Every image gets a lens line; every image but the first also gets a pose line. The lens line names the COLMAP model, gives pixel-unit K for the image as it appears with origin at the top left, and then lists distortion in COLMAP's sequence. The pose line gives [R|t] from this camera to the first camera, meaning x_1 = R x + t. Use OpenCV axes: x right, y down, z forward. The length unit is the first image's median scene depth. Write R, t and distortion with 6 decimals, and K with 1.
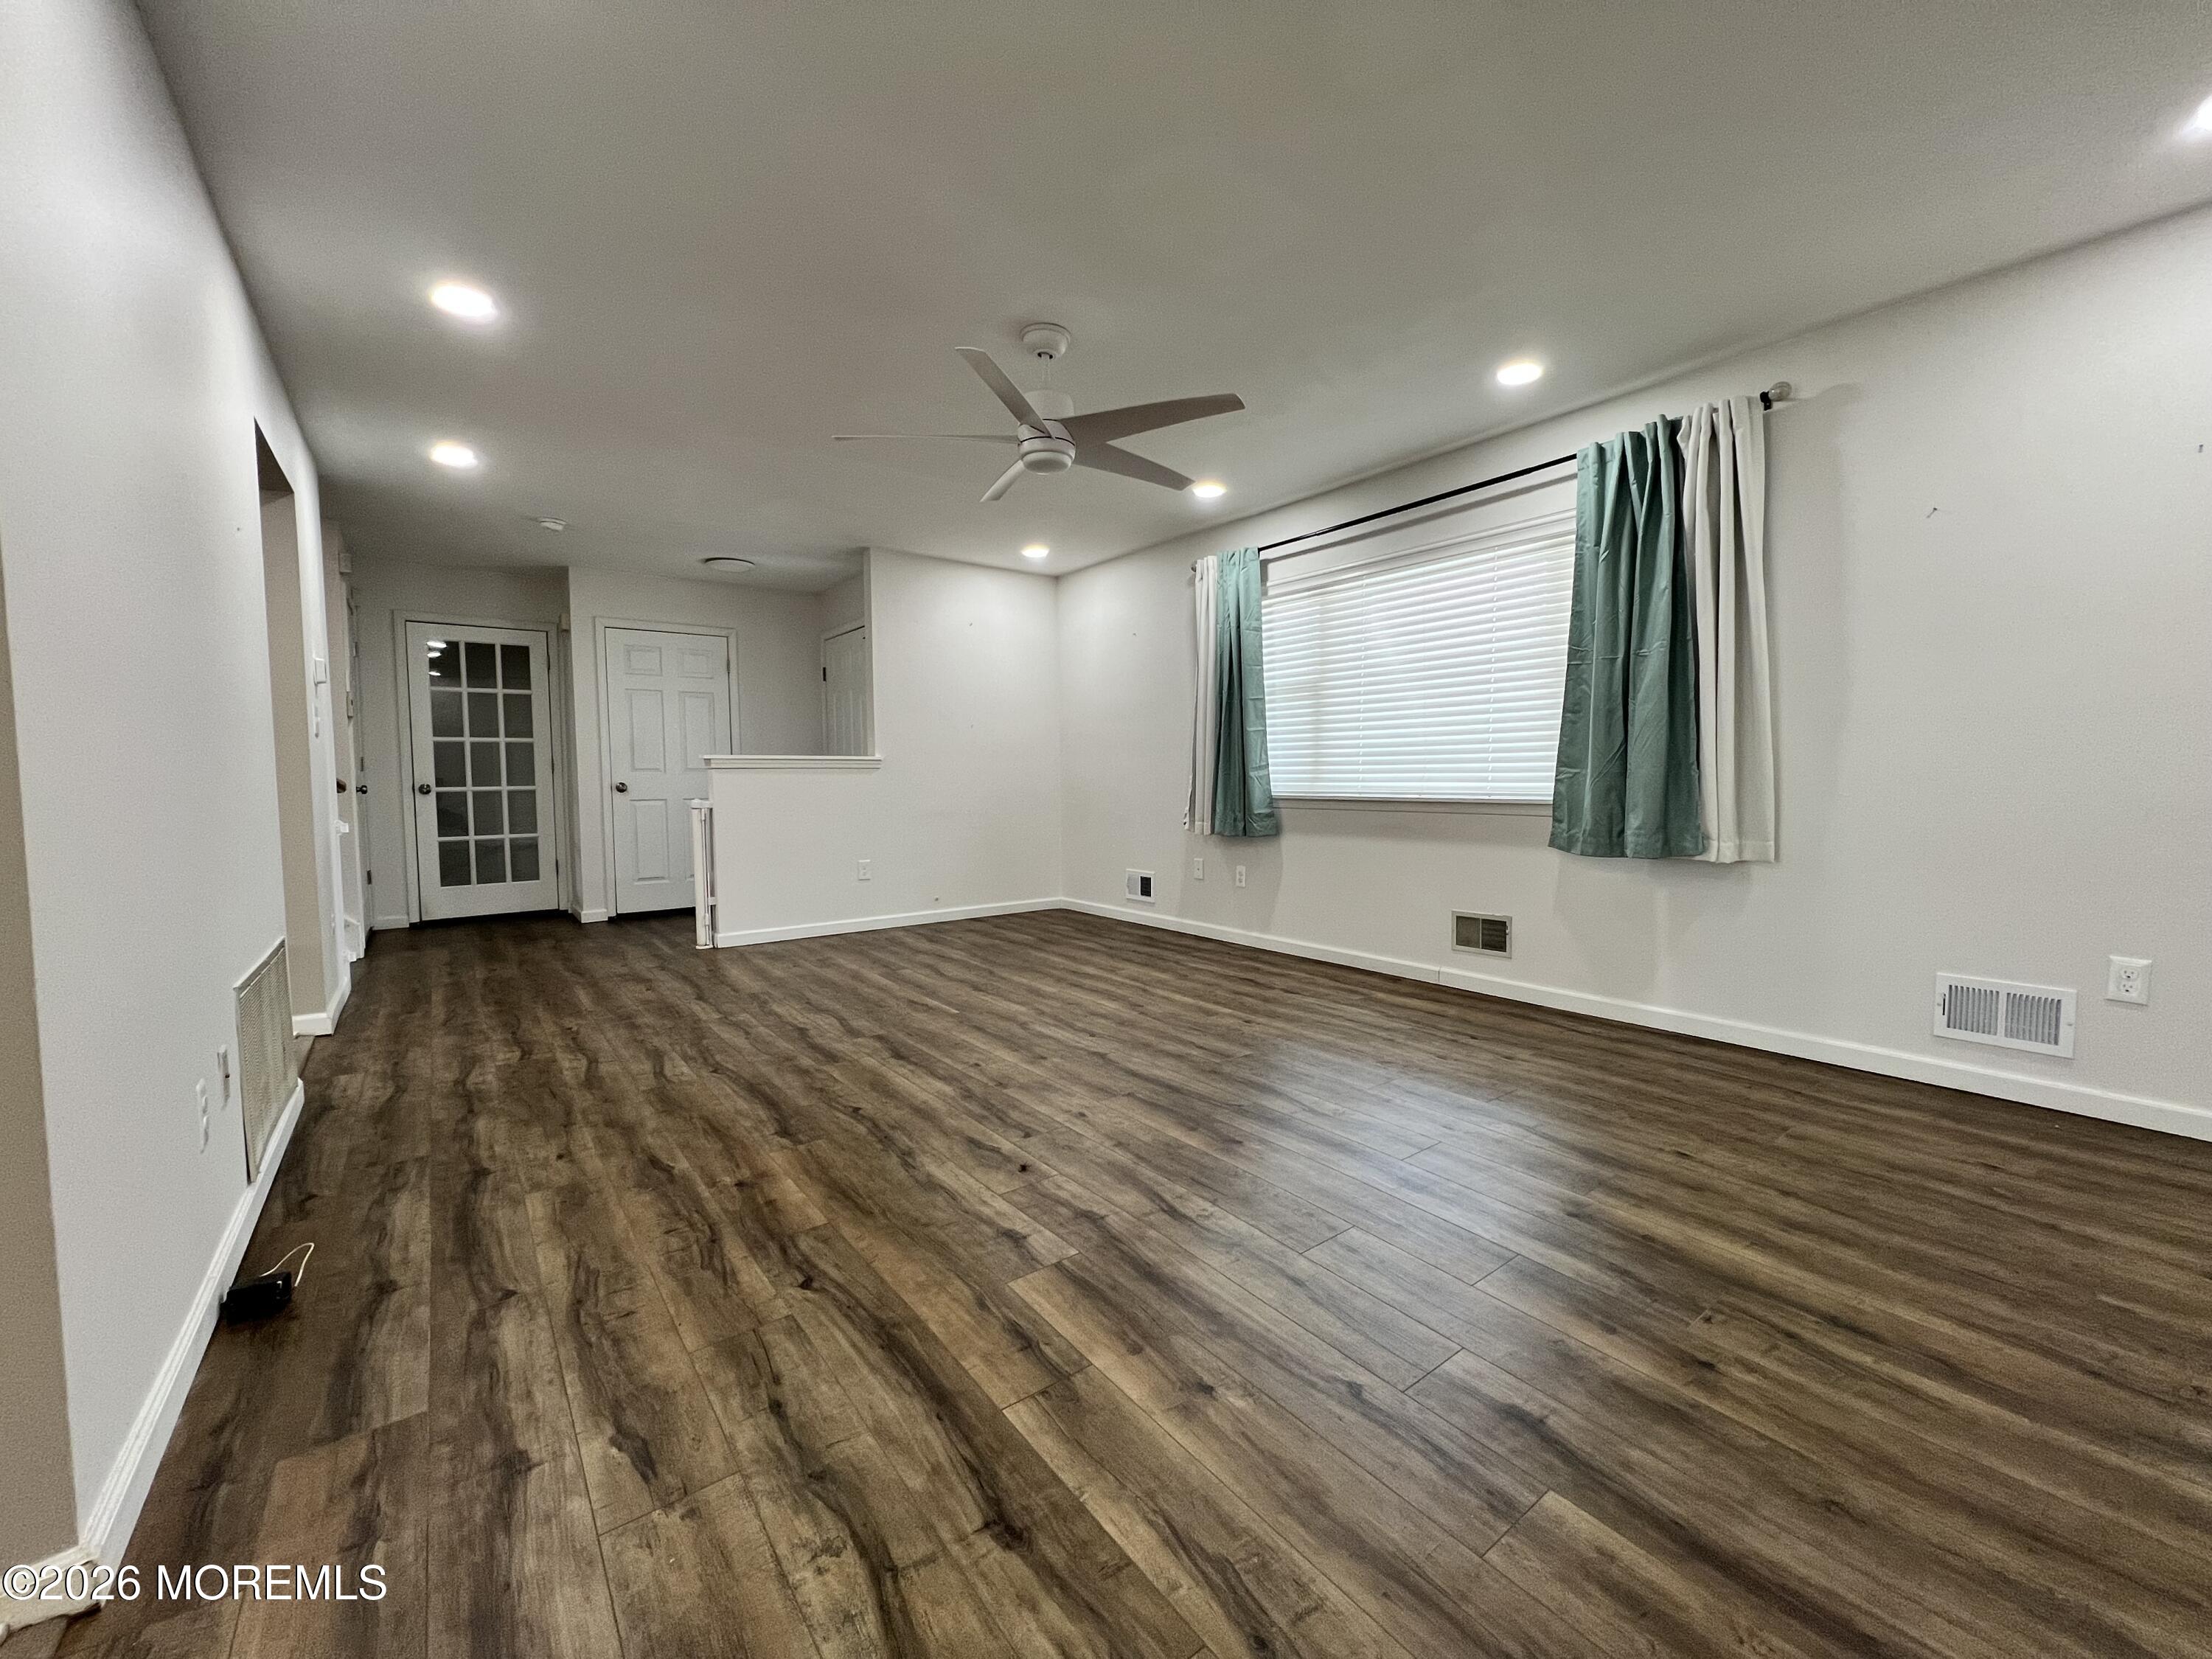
lens RADIAL K [[884.3, 0, 1102.2], [0, 884.3, 827.9], [0, 0, 1]] dist [0.001140, -0.000066]
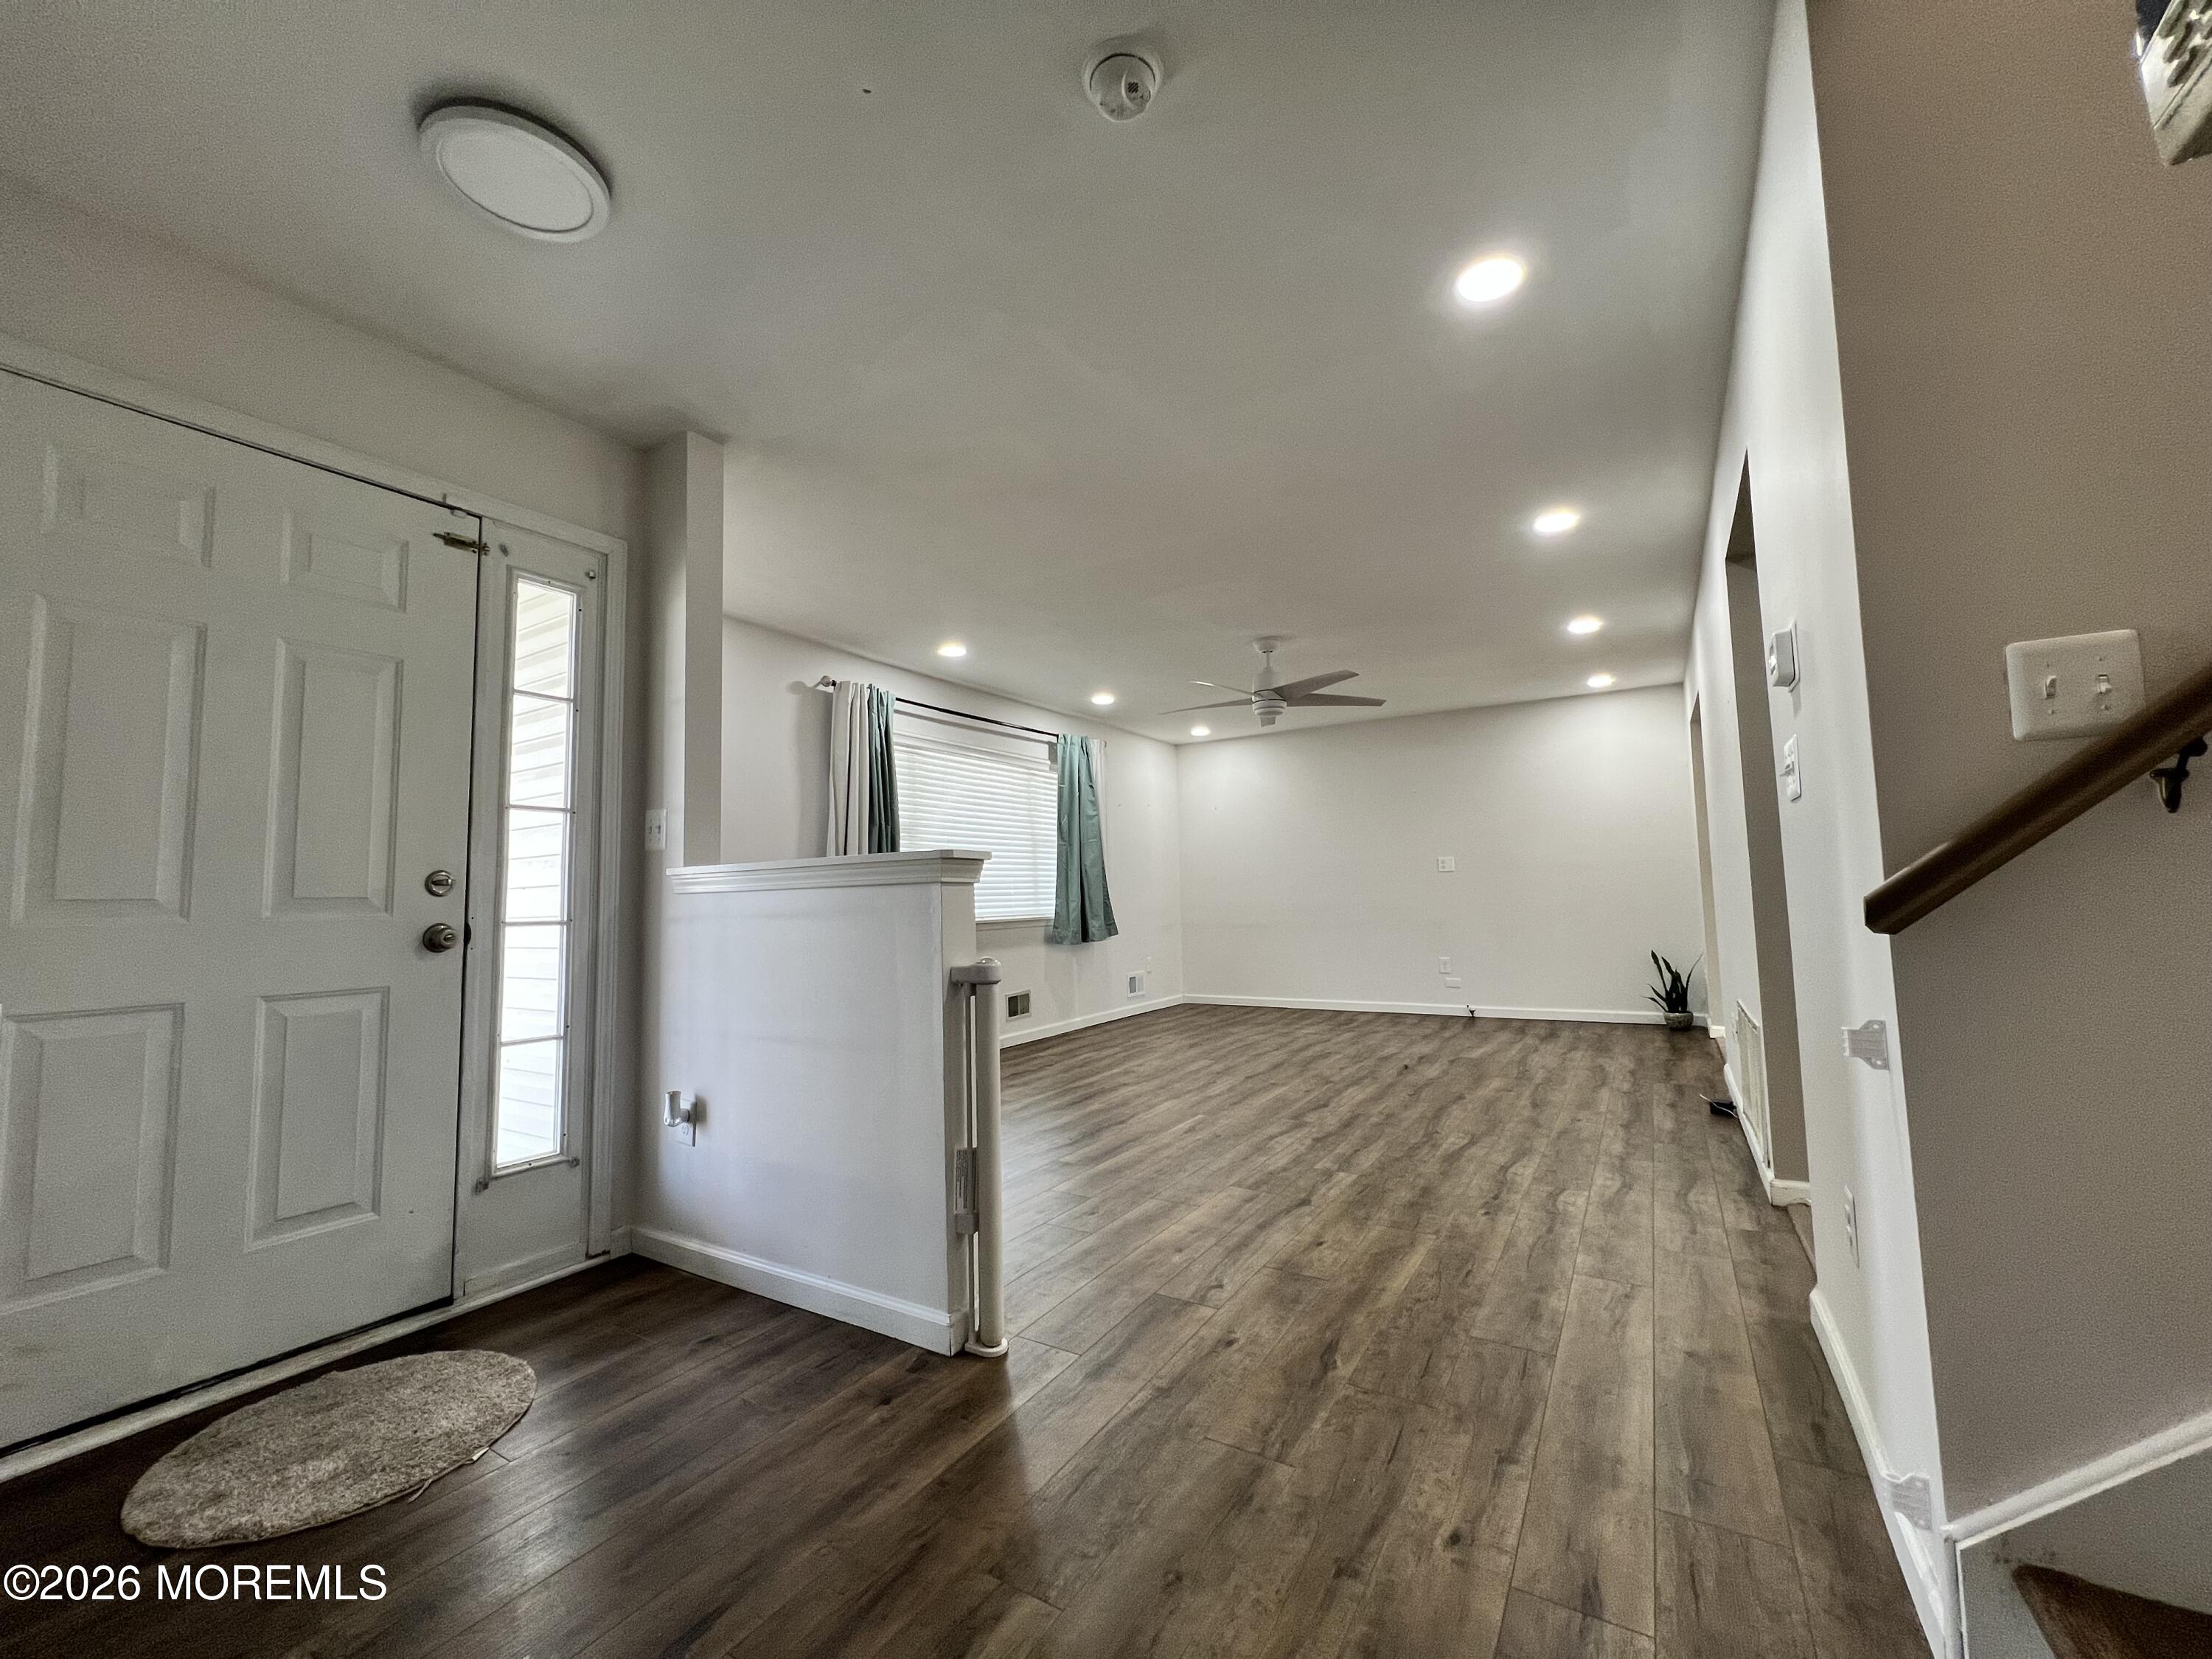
lens RADIAL K [[884.3, 0, 1102.2], [0, 884.3, 827.9], [0, 0, 1]] dist [0.001140, -0.000066]
pose [[-0.361287, 0.092957, 0.927810, -1.352183], [0.084848, 0.994168, -0.066565, -0.094573], [-0.928586, 0.054674, -0.367067, 1.734532]]
